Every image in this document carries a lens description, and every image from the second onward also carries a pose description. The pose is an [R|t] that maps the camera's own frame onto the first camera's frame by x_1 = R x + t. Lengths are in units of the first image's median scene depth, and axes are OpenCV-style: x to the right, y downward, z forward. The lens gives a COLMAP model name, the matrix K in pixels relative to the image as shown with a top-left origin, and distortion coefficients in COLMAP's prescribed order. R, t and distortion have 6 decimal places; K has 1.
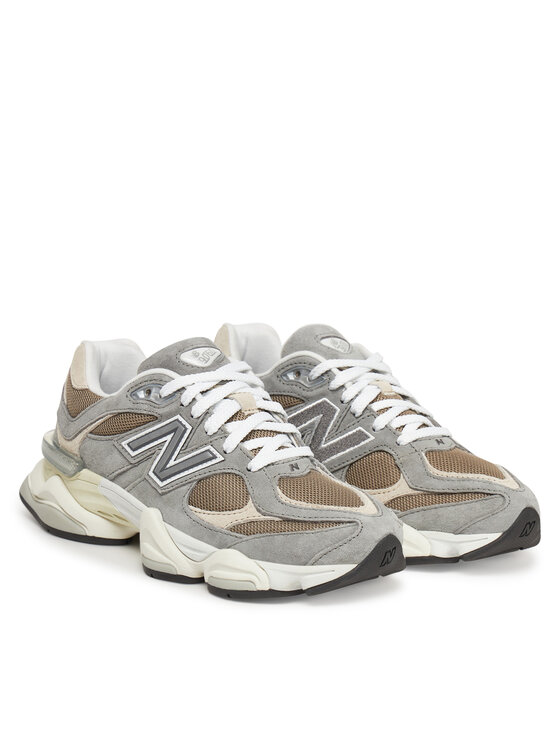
lens RADIAL K [[2191.3, 0, 280.0], [0, 2191.3, 373.0], [0, 0, 1]] dist [0.011012, 0.012211]
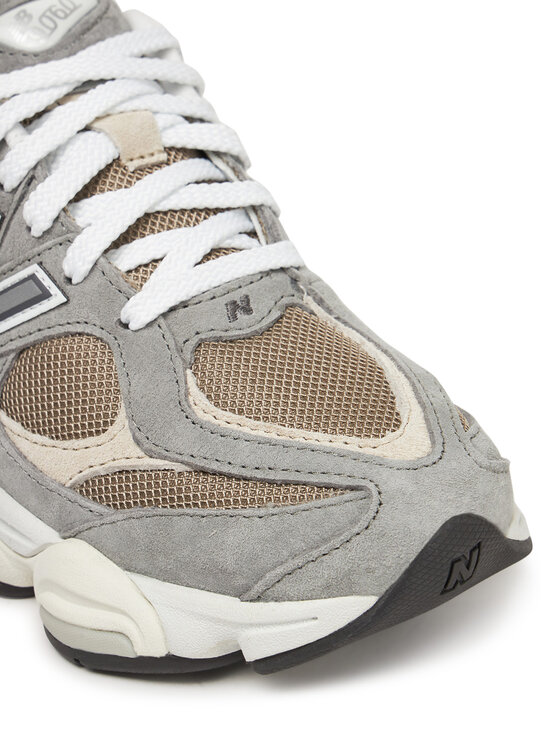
lens RADIAL K [[2023.5, 0, 280.0], [0, 2023.5, 373.0], [0, 0, 1]] dist [-0.010002, 1.098339]
pose [[0.974651, -0.050912, -0.217863, 0.092023], [0.105099, 0.963823, 0.244947, -0.034085], [0.197511, -0.261635, 0.944742, 0.653290]]
